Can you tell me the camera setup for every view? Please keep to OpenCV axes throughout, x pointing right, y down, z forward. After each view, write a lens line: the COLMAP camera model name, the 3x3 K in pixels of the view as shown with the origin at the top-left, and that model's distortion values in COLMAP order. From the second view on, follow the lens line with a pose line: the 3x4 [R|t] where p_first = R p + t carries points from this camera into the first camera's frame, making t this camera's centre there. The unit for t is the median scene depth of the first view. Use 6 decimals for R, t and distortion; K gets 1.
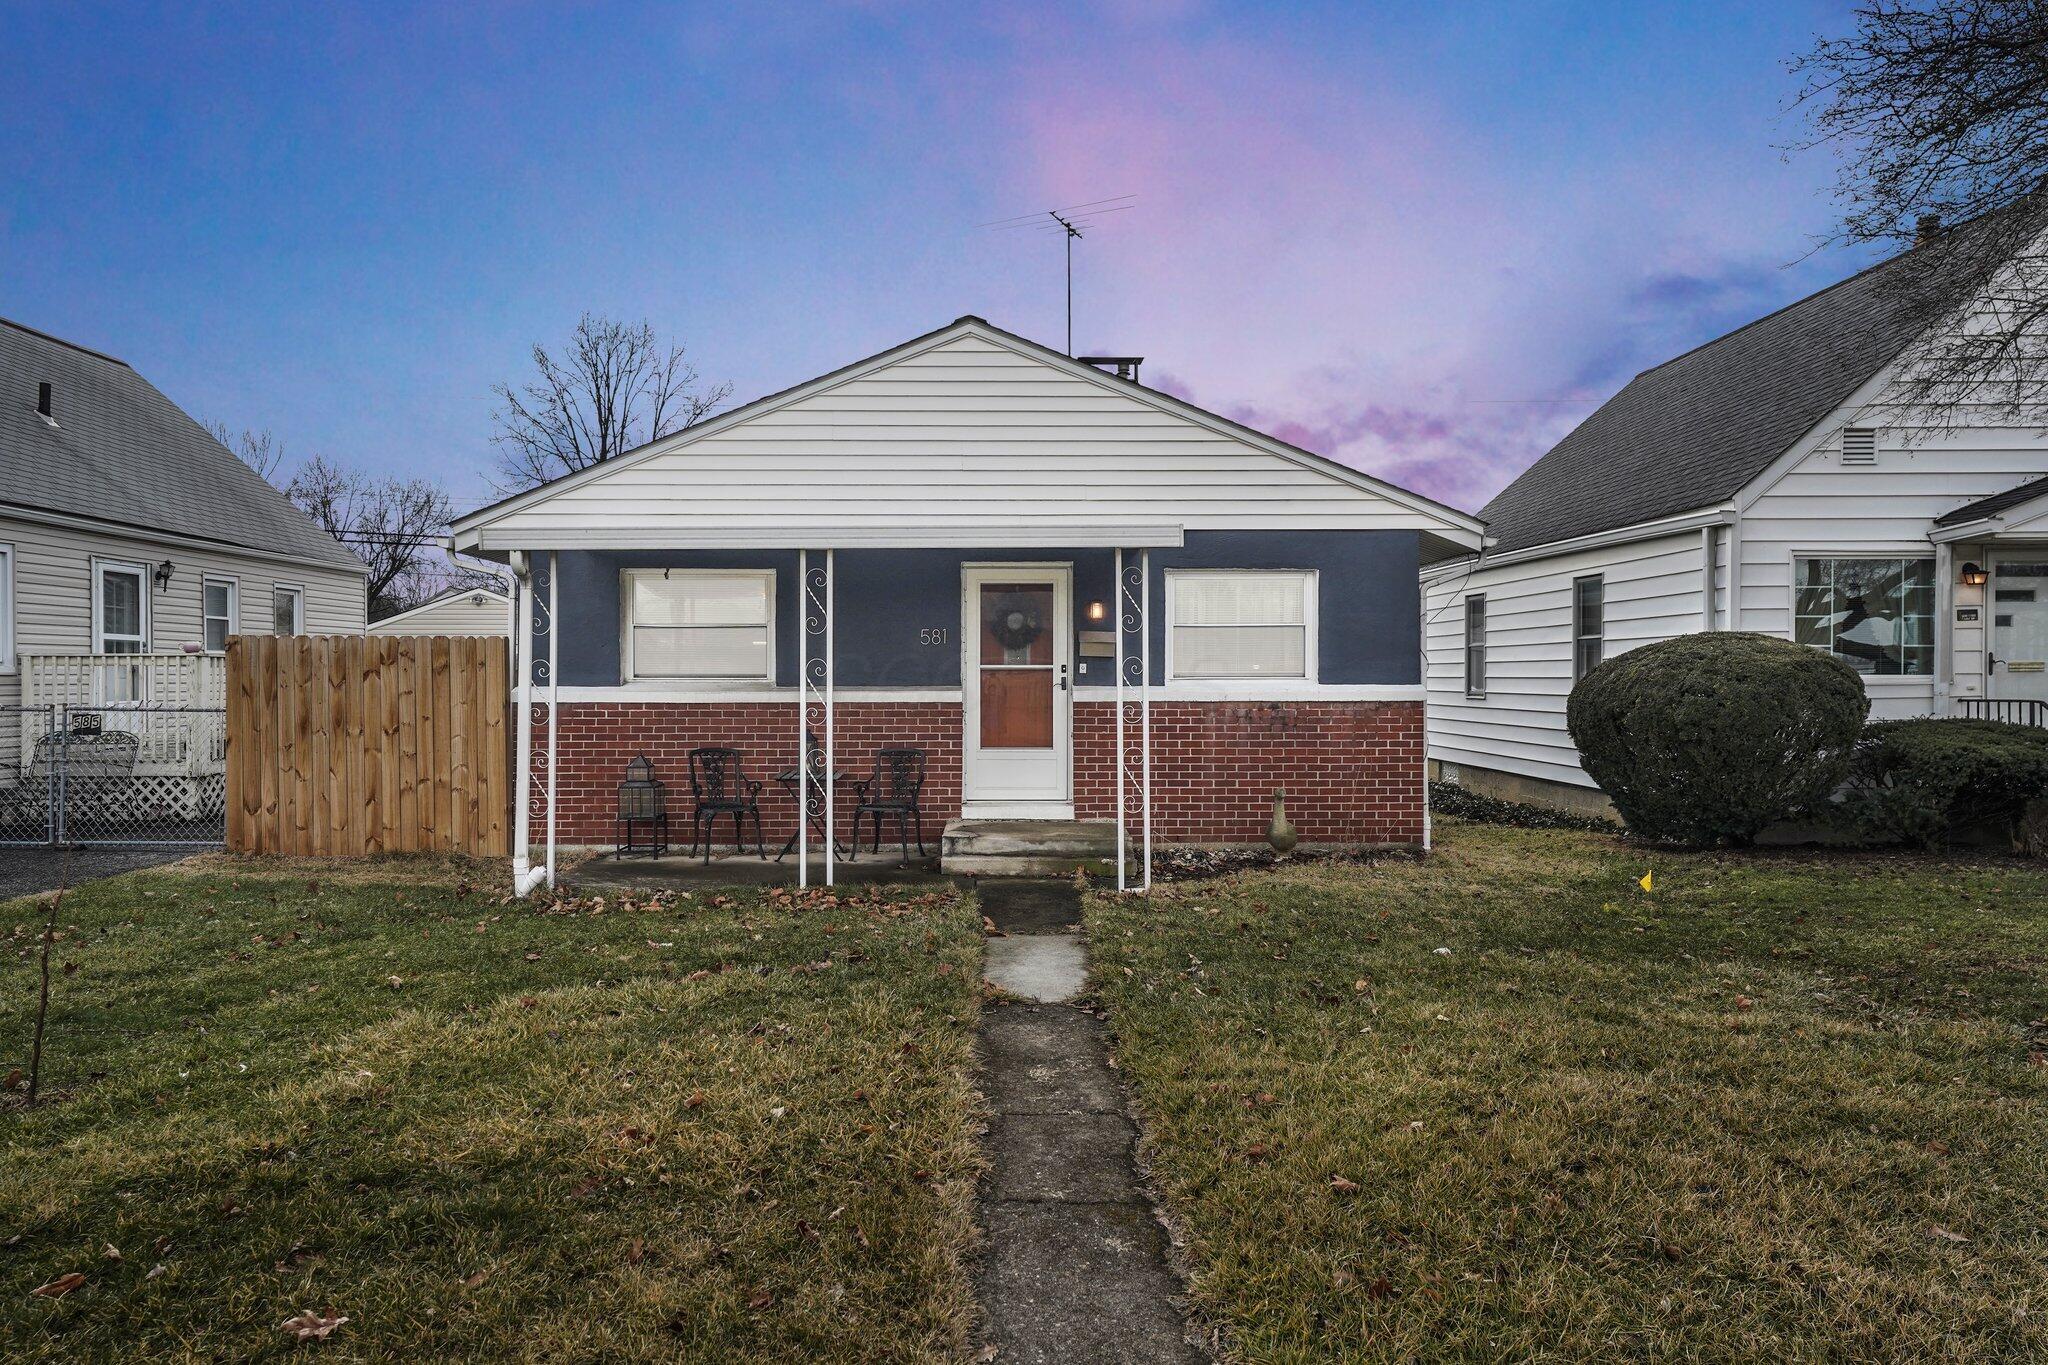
lens RADIAL K [[1415.2, 0, 1023.3], [0, 1415.2, 683.1], [0, 0, 1]] dist [0.000525, 0.000002]
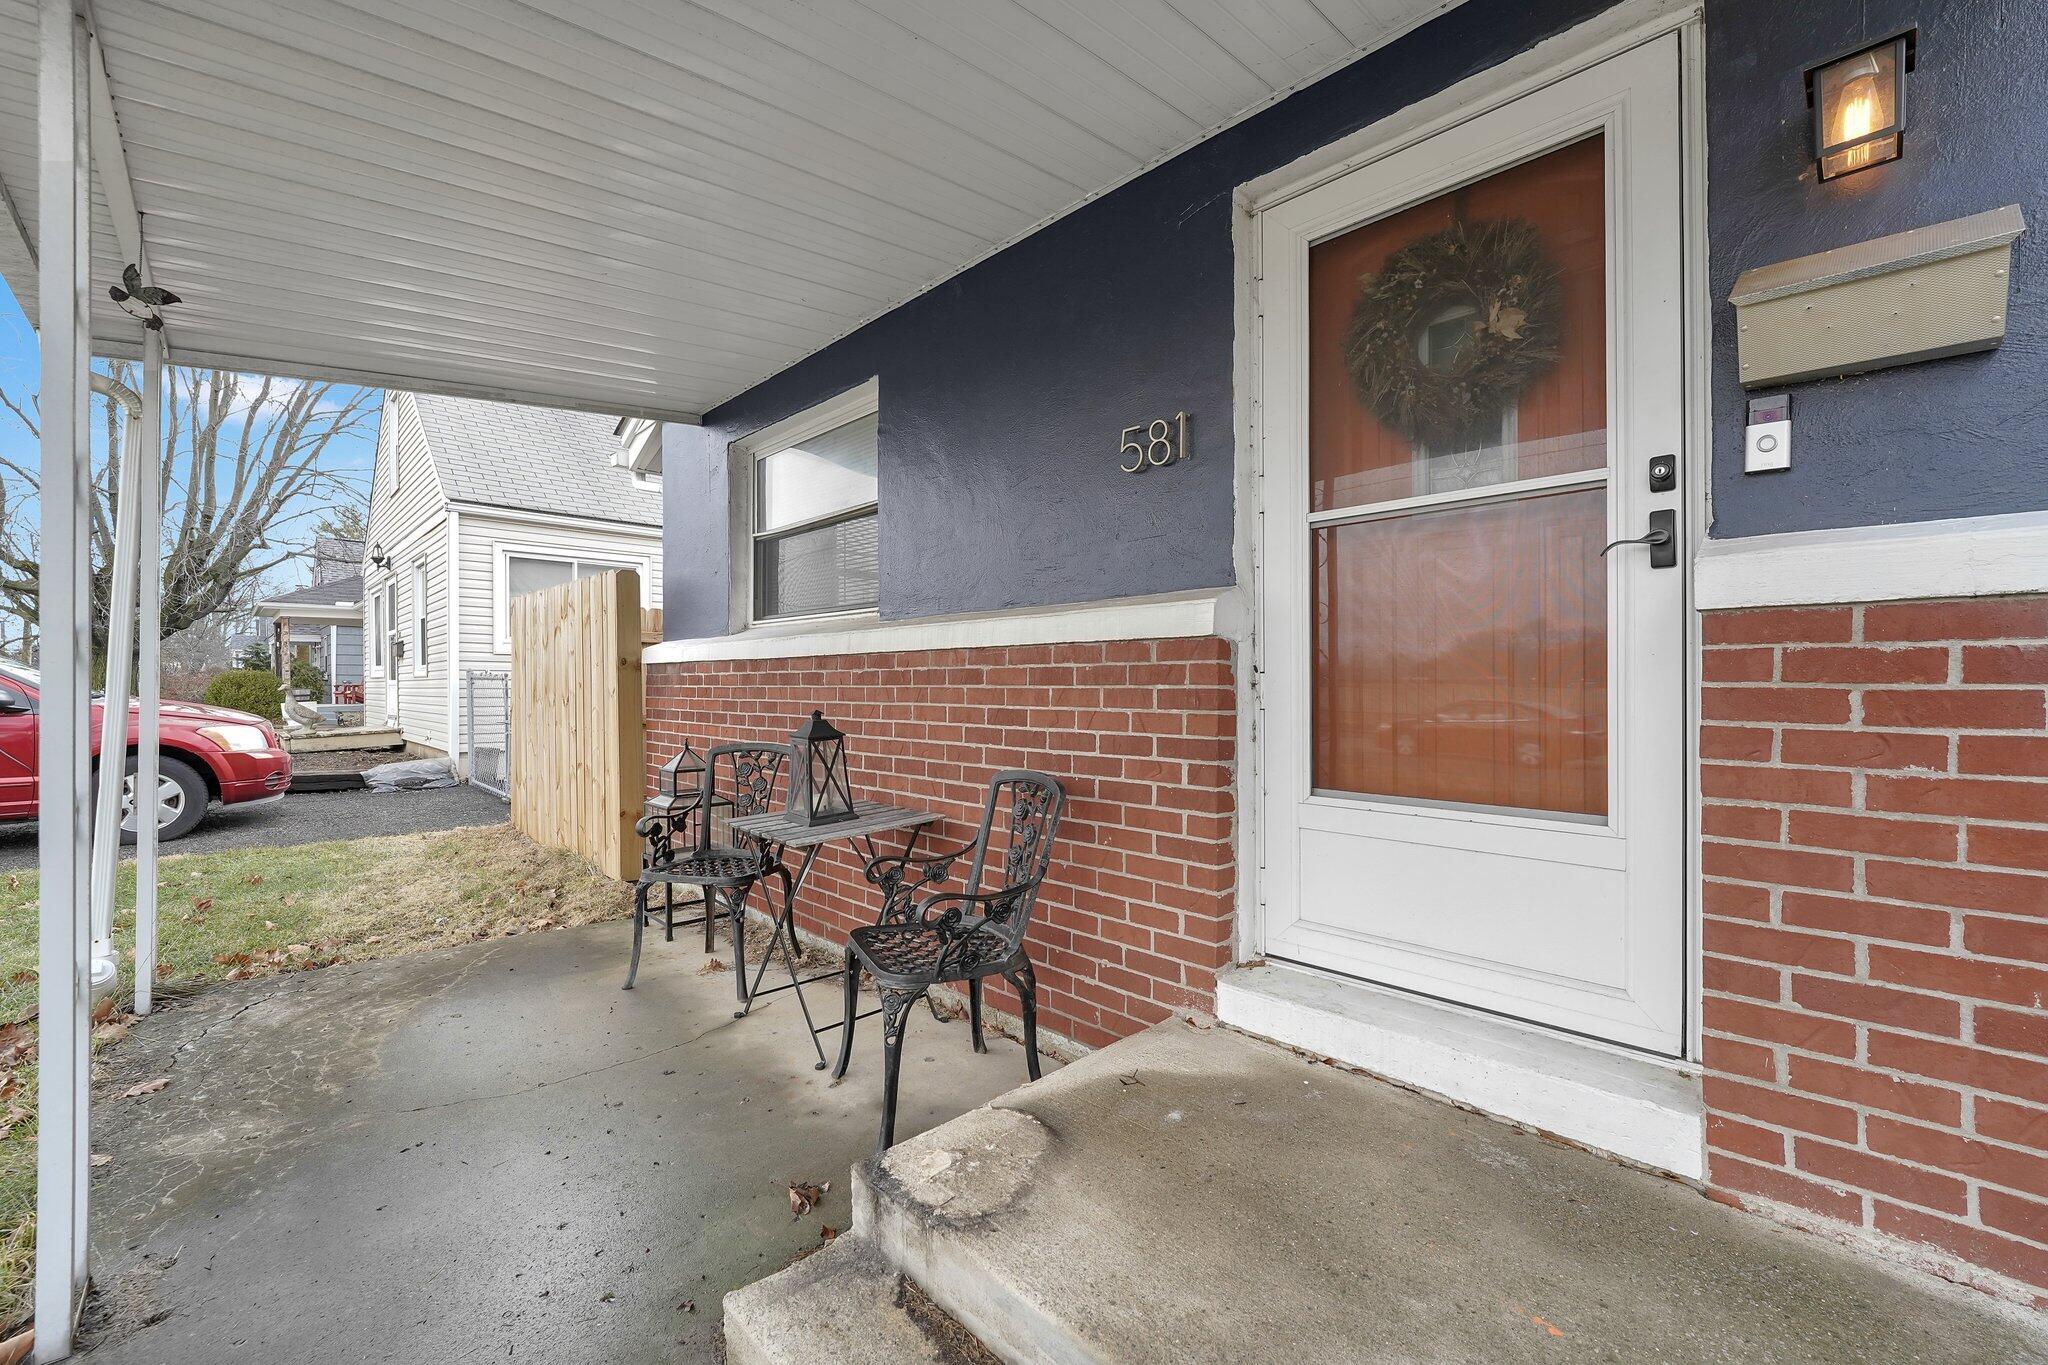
lens RADIAL K [[803.1, 0, 1017.4], [0, 803.1, 688.2], [0, 0, 1]] dist [-0.002117, -0.000060]
pose [[0.686578, 0.002051, -0.727053, 0.051624], [-0.005200, 0.999984, -0.002089, 0.024943], [0.727037, 0.005215, 0.686578, 0.845377]]
